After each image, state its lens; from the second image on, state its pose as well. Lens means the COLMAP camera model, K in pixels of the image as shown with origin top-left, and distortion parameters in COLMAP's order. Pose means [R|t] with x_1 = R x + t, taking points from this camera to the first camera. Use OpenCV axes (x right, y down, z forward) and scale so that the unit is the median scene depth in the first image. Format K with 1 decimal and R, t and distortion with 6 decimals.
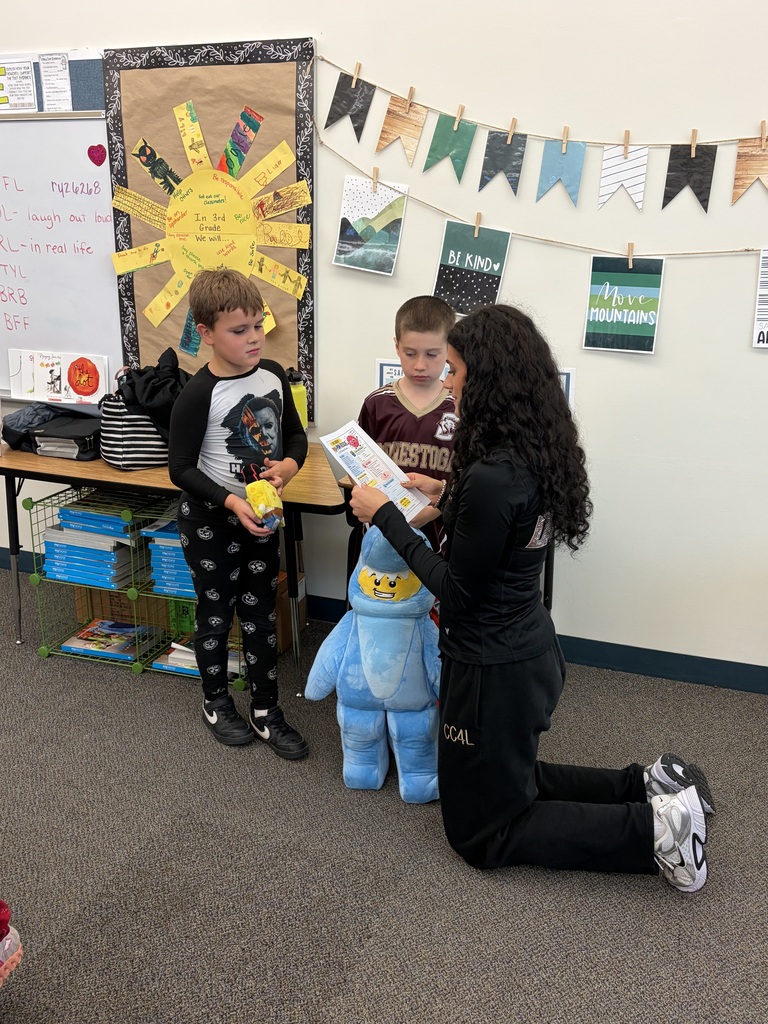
lens RADIAL K [[848.2, 0, 384.0], [0, 848.2, 512.0], [0, 0, 1]] dist [0.001666, 0.006815]
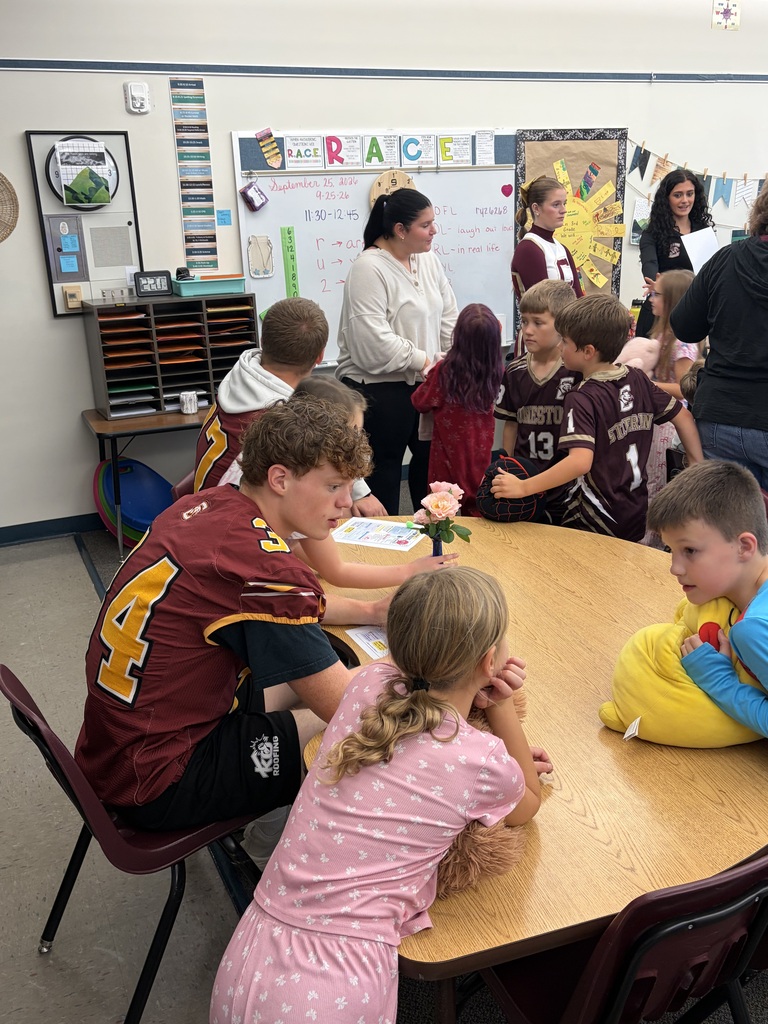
lens RADIAL K [[848.2, 0, 384.0], [0, 848.2, 512.0], [0, 0, 1]] dist [0.001666, 0.006815]
pose [[0.761653, -0.263263, 0.592095, -1.766638], [0.250828, 0.962297, 0.105209, -0.050941], [-0.597469, 0.068381, 0.798971, -0.153721]]
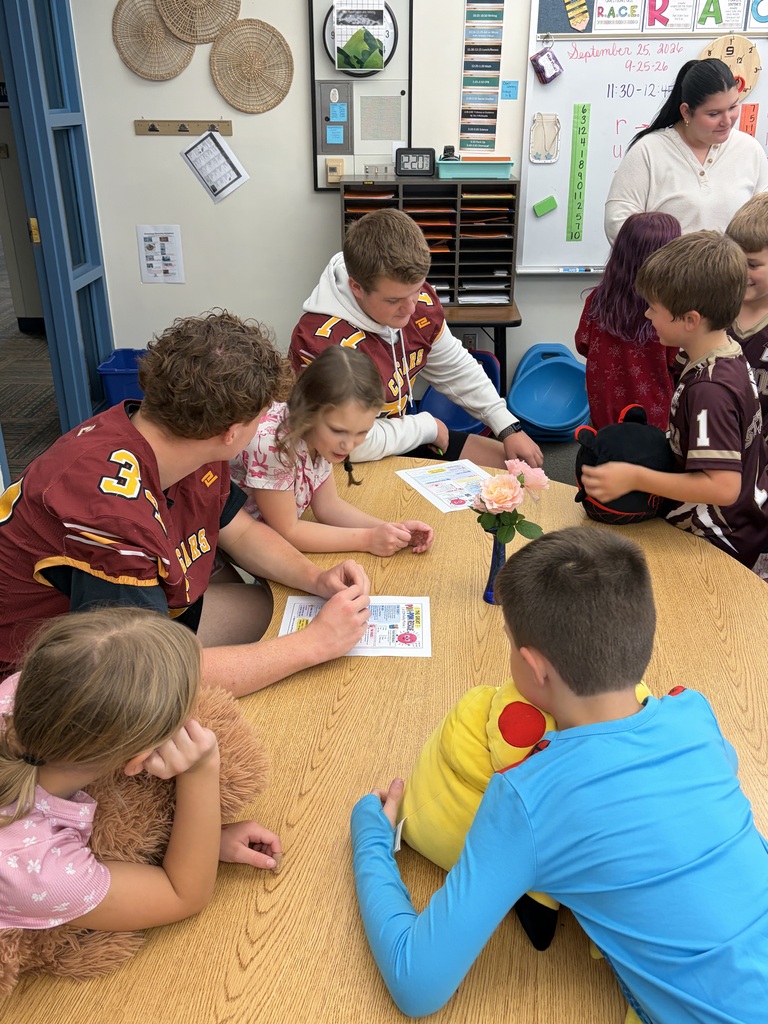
lens RADIAL K [[848.2, 0, 384.0], [0, 848.2, 512.0], [0, 0, 1]] dist [0.001666, 0.006815]
pose [[0.971948, -0.125390, 0.198983, -1.470737], [0.096274, 0.984015, 0.149821, -0.032275], [-0.214588, -0.126461, 0.968483, -0.146676]]
